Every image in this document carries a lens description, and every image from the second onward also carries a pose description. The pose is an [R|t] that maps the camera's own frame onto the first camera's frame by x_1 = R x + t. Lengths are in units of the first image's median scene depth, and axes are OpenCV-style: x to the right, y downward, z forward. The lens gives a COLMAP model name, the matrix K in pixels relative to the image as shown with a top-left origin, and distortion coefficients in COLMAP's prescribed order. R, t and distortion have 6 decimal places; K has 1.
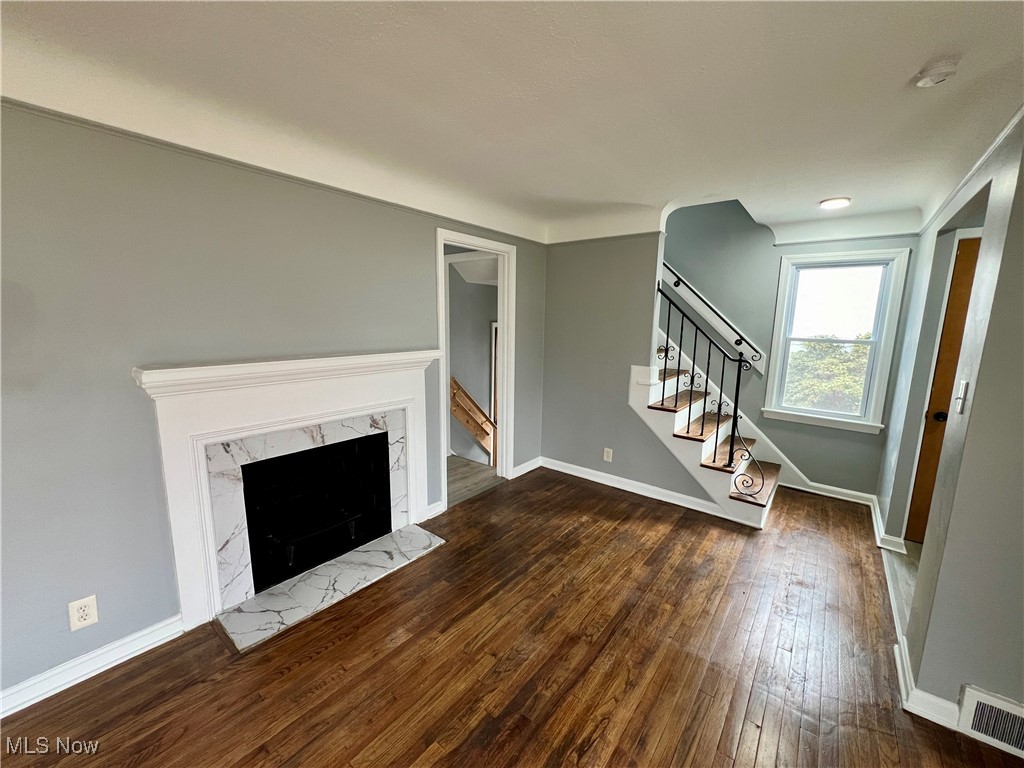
lens RADIAL K [[406.4, 0, 510.0], [0, 406.4, 384.8], [0, 0, 1]] dist [-0.002197, 0.000463]
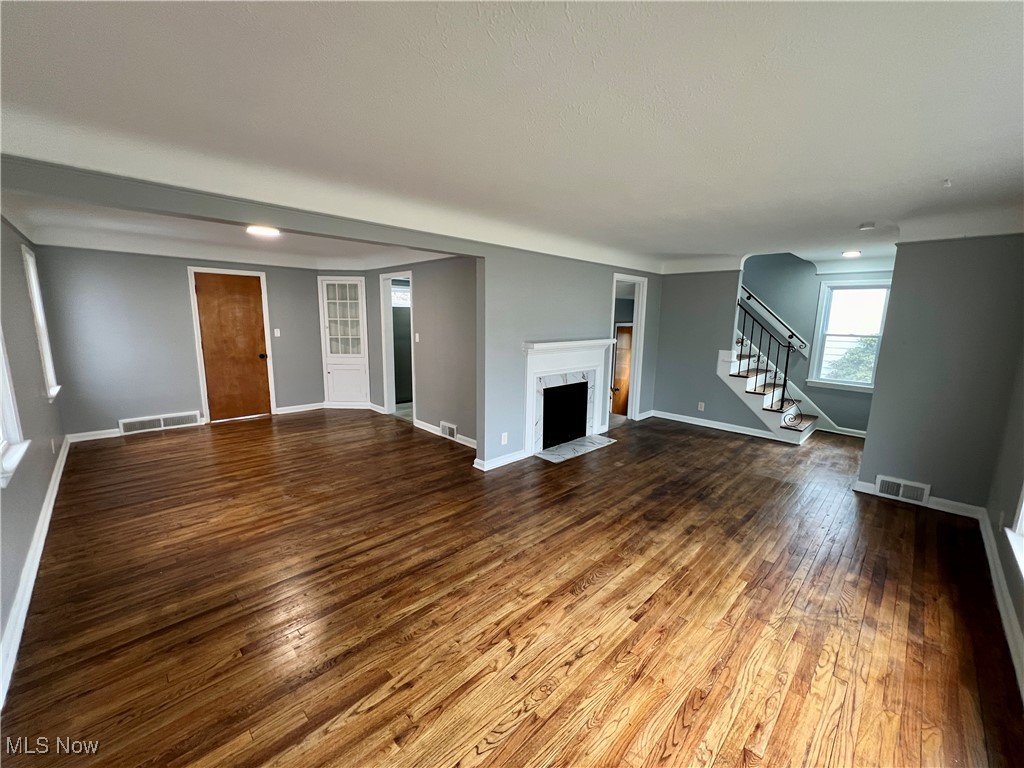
lens RADIAL K [[406.4, 0, 511.7], [0, 406.4, 383.9], [0, 0, 1]] dist [-0.002197, 0.000463]
pose [[0.992838, 0.019201, -0.117918, -0.445591], [-0.018901, 0.999815, 0.003658, 0.130650], [0.117966, -0.001403, 0.993017, -0.960477]]
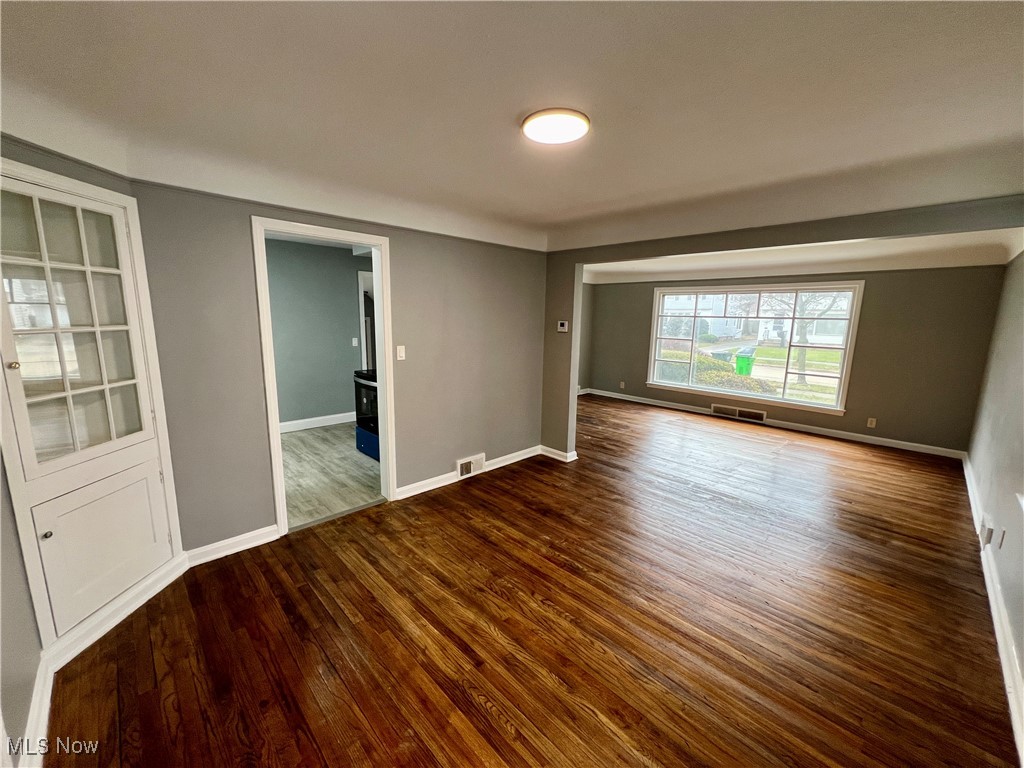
lens RADIAL K [[406.4, 0, 511.9], [0, 406.4, 383.4], [0, 0, 1]] dist [-0.002197, 0.000463]
pose [[0.126753, -0.175971, 0.976201, -2.367813], [0.141100, 0.977330, 0.157854, -0.146822], [-0.981847, 0.117733, 0.148709, 0.533996]]
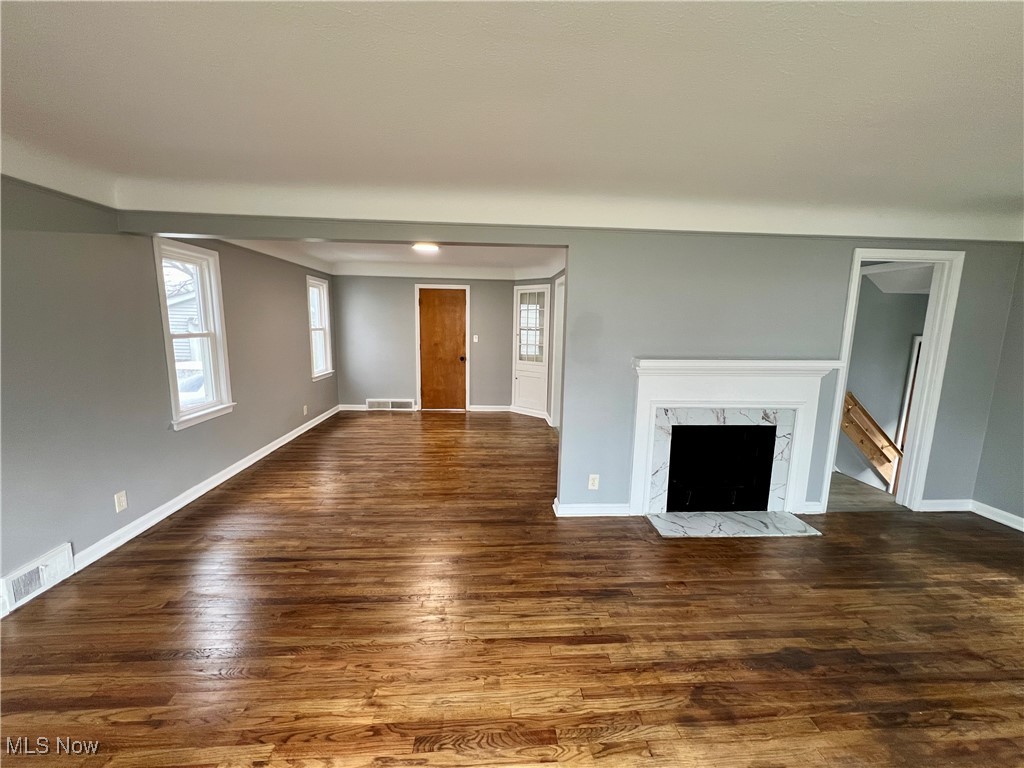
lens RADIAL K [[406.4, 0, 513.9], [0, 406.4, 386.6], [0, 0, 1]] dist [-0.002197, 0.000463]
pose [[0.676776, 0.109647, -0.727978, 0.033757], [-0.123791, 0.991716, 0.034287, 0.057092], [0.725706, 0.066912, 0.684743, -0.398849]]
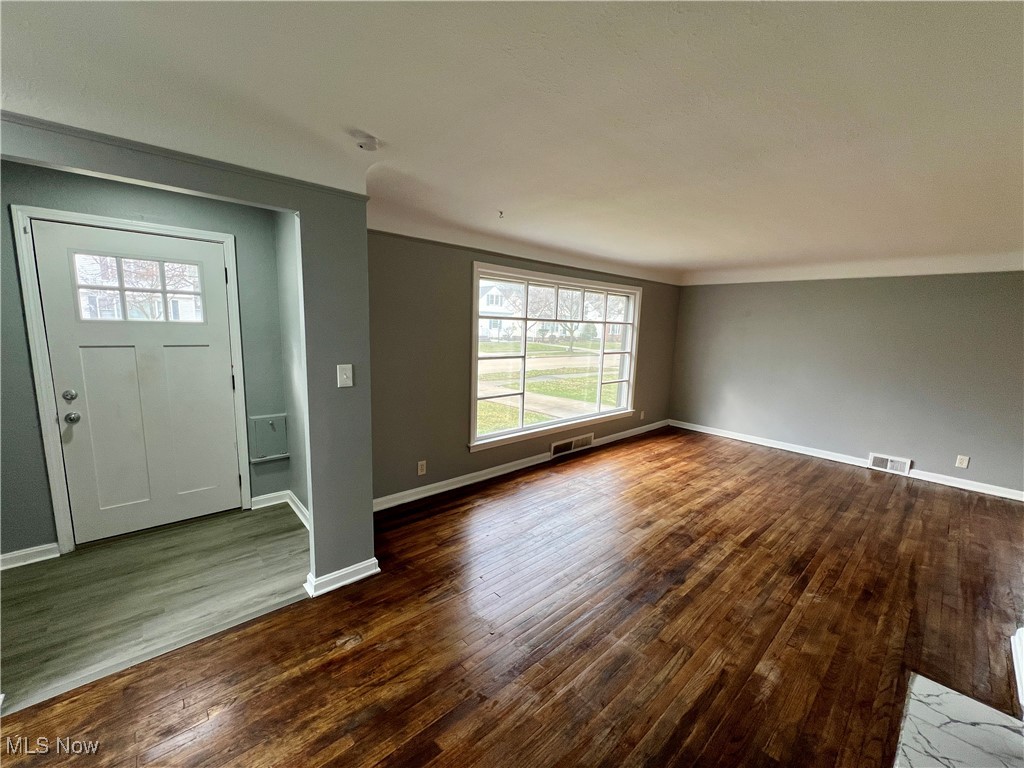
lens RADIAL K [[406.4, 0, 512.4], [0, 406.4, 384.2], [0, 0, 1]] dist [-0.002197, 0.000463]
pose [[-0.985548, -0.073996, 0.152378, 0.171101], [-0.024499, 0.952353, 0.304014, -0.233107], [-0.167613, 0.295887, -0.940402, 1.330256]]
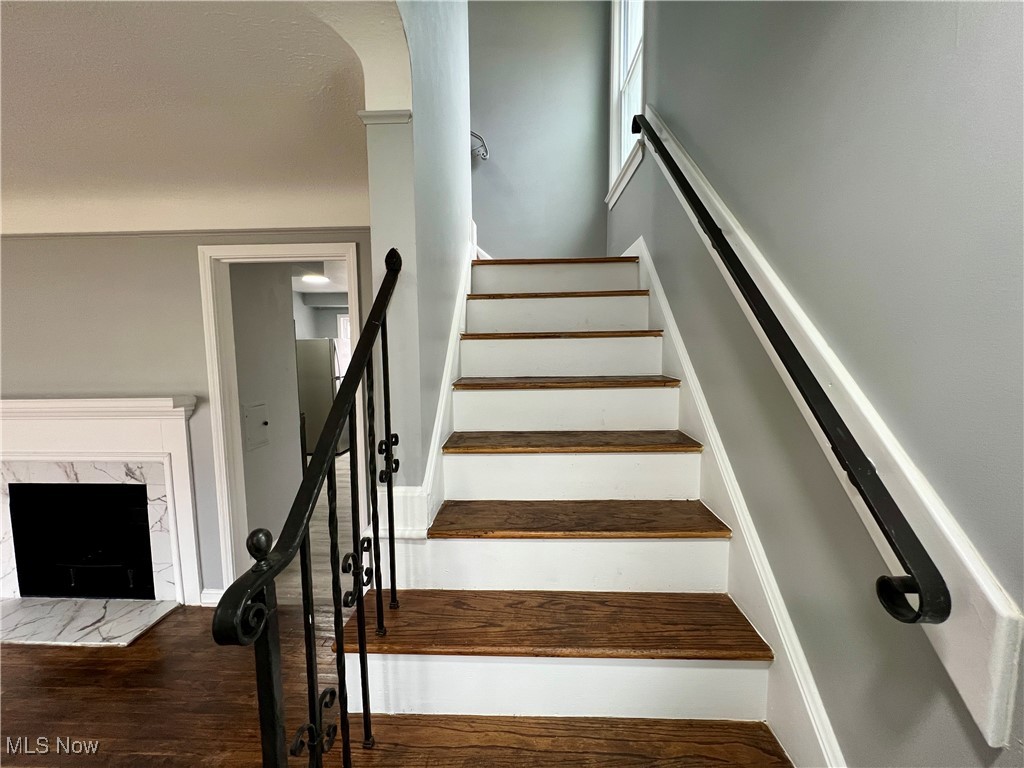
lens RADIAL K [[406.4, 0, 509.3], [0, 406.4, 387.9], [0, 0, 1]] dist [-0.002197, 0.000463]
pose [[0.591907, 0.052763, -0.804277, 0.903870], [-0.110520, 0.993743, -0.016145, -0.175456], [0.798393, 0.098445, 0.594035, 1.122053]]
